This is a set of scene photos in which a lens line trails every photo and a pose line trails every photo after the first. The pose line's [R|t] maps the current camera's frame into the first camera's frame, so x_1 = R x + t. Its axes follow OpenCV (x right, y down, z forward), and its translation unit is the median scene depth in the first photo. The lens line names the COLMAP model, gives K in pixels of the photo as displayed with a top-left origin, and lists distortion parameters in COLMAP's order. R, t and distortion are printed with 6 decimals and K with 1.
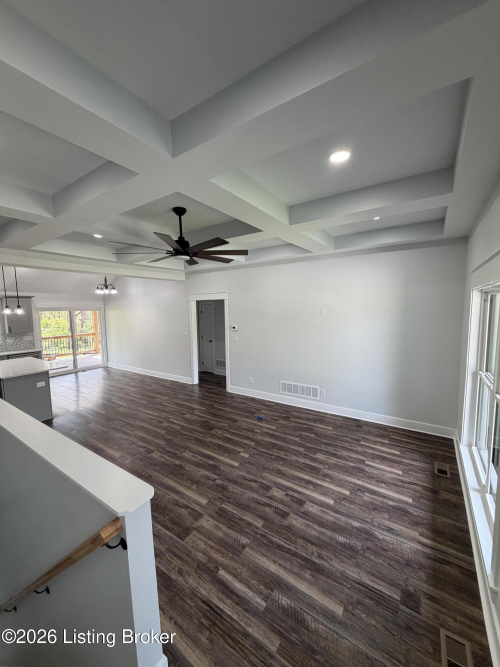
lens RADIAL K [[265.4, 0, 251.5], [0, 265.4, 328.7], [0, 0, 1]] dist [0.001485, 0.000240]
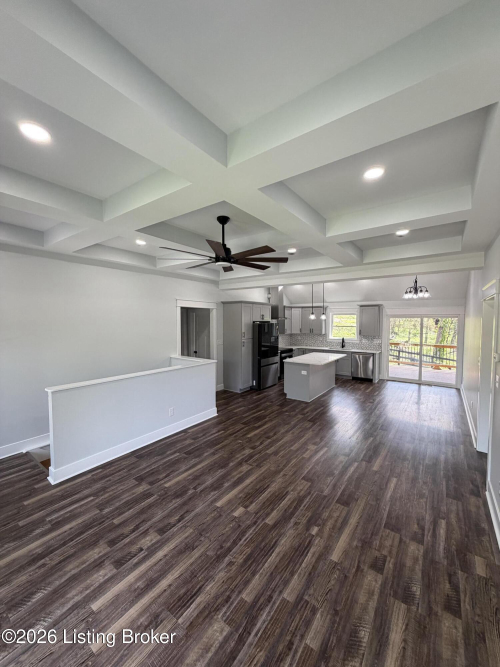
lens RADIAL K [[265.4, 0, 251.3], [0, 265.4, 338.6], [0, 0, 1]] dist [0.001485, 0.000240]
pose [[-0.037328, 0.089486, -0.995288, 0.734612], [-0.081224, 0.992415, 0.092274, -0.084293], [0.995997, 0.084286, -0.029777, 1.119728]]
